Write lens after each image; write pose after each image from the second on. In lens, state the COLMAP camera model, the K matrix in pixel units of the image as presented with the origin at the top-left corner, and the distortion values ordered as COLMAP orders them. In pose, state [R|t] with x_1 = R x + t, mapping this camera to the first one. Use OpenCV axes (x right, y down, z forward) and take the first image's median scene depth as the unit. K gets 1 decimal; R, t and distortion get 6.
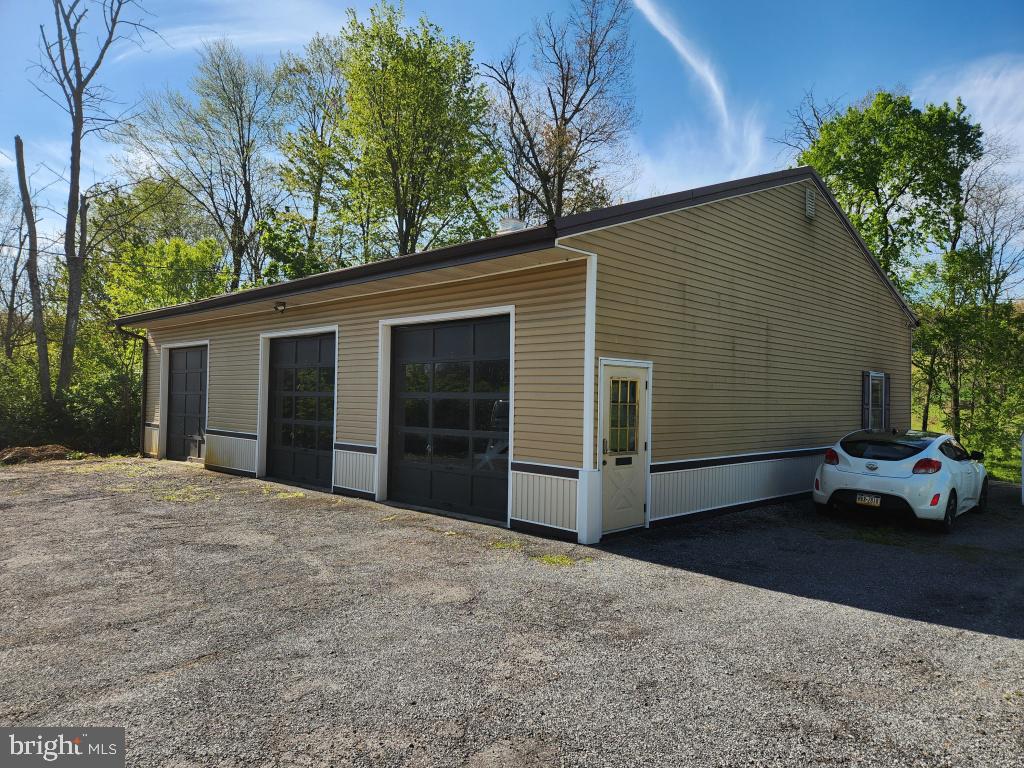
lens RADIAL K [[704.4, 0, 512.0], [0, 704.4, 384.7], [0, 0, 1]] dist [0.003848, 0.002171]
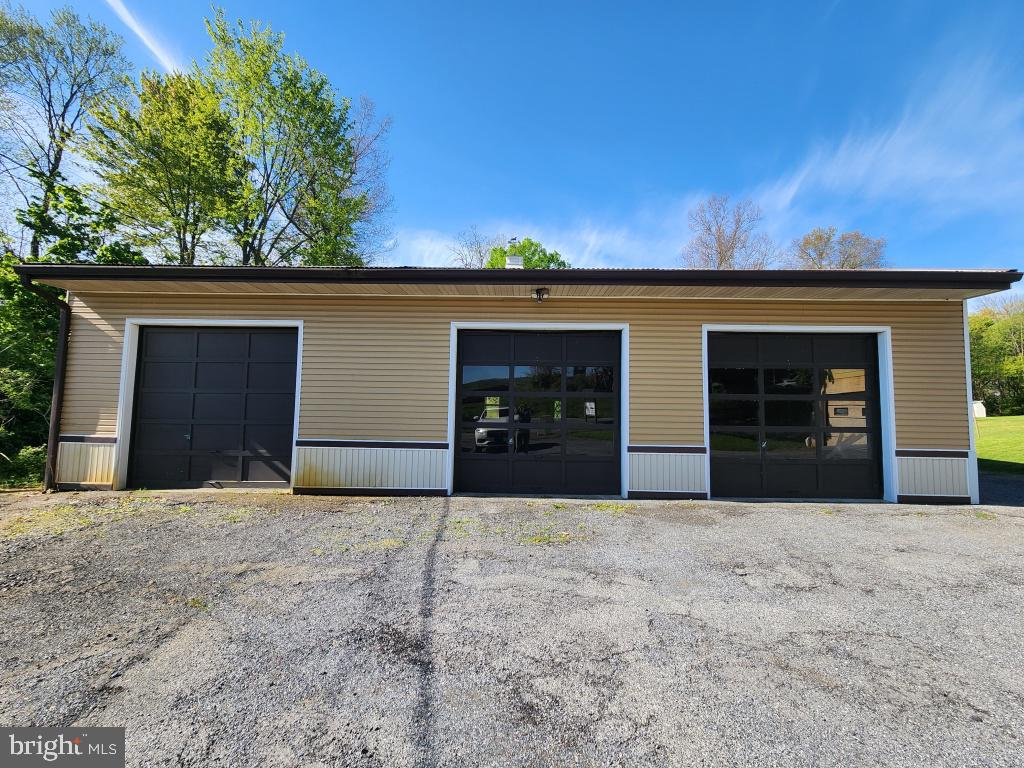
lens RADIAL K [[384.1, 0, 512.5], [0, 384.1, 373.4], [0, 0, 1]] dist [-0.002087, -0.000046]
pose [[0.718727, 0.031646, 0.694572, -0.524209], [-0.015965, 0.999451, -0.029016, 0.000912], [-0.695109, 0.009766, 0.718838, 0.522911]]
